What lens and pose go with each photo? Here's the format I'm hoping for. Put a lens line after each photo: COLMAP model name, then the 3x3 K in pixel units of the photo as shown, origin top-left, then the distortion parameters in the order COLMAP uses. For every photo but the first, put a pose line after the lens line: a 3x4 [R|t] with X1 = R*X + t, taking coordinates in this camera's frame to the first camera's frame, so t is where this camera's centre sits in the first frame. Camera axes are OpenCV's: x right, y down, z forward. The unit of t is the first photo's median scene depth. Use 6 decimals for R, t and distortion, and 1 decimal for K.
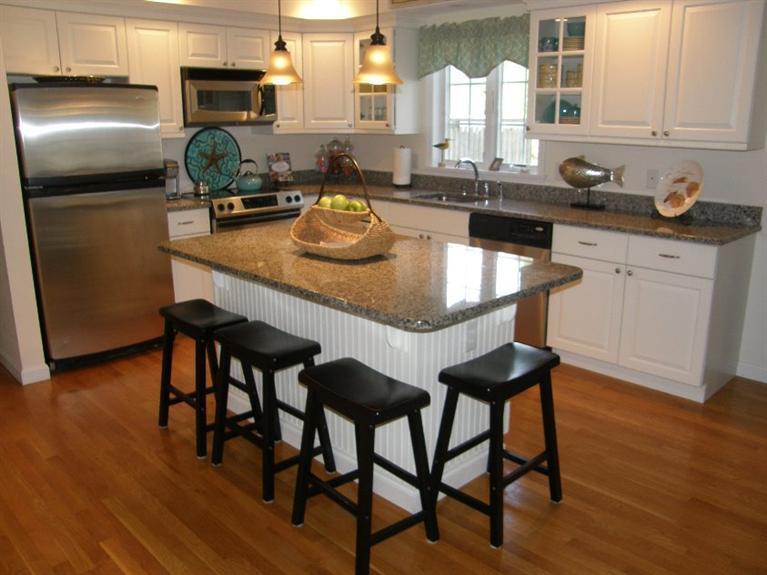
lens RADIAL K [[659.2, 0, 383.5], [0, 659.2, 287.5], [0, 0, 1]] dist [-0.132568, 0.119590]
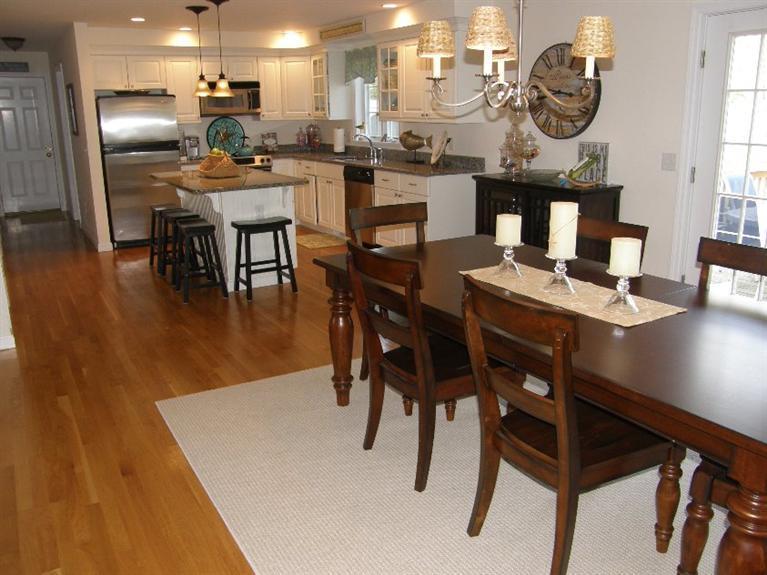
lens RADIAL K [[659.2, 0, 383.5], [0, 659.2, 287.5], [0, 0, 1]] dist [-0.132568, 0.119590]
pose [[0.971645, 0.049149, -0.231281, 0.623972], [-0.046067, 0.998763, 0.018712, 0.158589], [0.231914, -0.007527, 0.972707, -0.597148]]
